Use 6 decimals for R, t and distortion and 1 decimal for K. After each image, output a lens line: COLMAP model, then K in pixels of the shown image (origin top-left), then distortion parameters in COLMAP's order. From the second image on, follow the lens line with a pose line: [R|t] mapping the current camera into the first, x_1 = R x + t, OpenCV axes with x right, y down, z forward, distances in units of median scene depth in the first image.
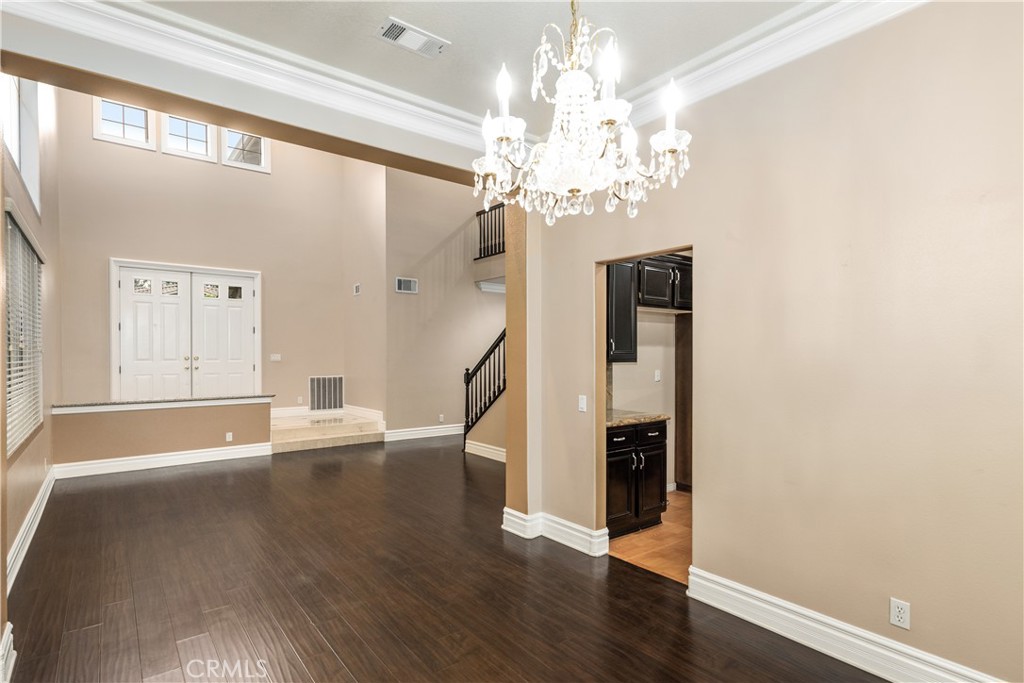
lens RADIAL K [[522.3, 0, 510.8], [0, 522.3, 345.4], [0, 0, 1]] dist [0.001796, -0.000172]
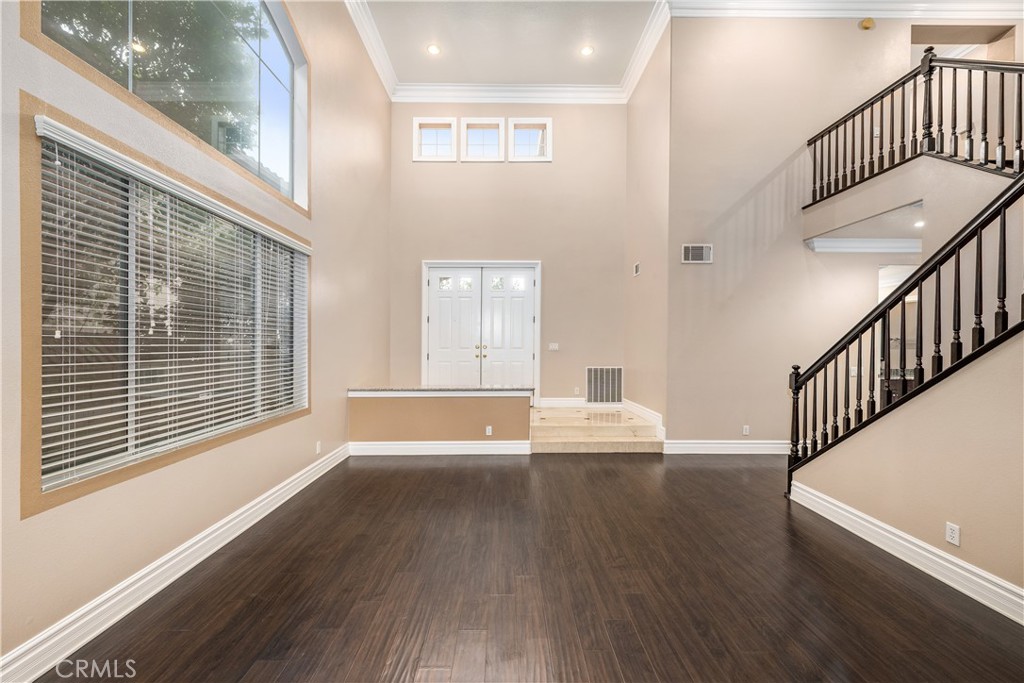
lens RADIAL K [[410.9, 0, 505.3], [0, 410.9, 355.1], [0, 0, 1]] dist [0.002947, 0.000030]
pose [[0.790707, 0.016567, -0.611971, -0.051432], [0.011254, 0.999071, 0.041588, 0.006637], [0.612092, -0.039771, 0.789786, 0.359161]]
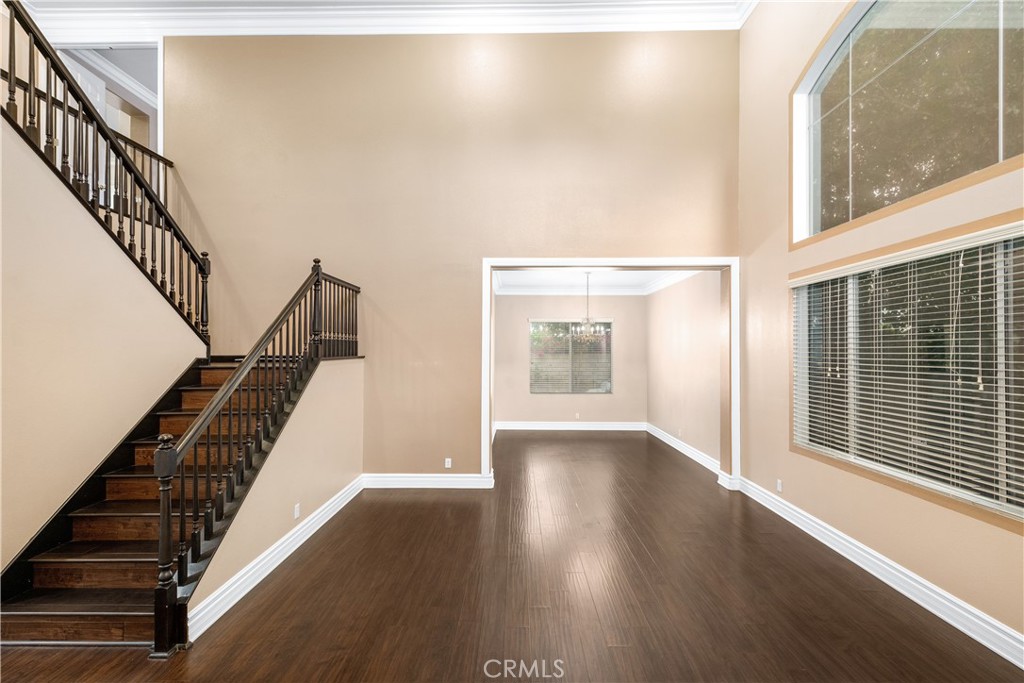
lens RADIAL K [[462.1, 0, 512.0], [0, 462.1, 341.5], [0, 0, 1]] dist [0.000547, 0.000058]
pose [[-0.782916, 0.010007, 0.622047, -0.435727], [-0.011958, 0.999444, -0.031129, -0.014943], [-0.622013, -0.031810, -0.782361, 0.990391]]
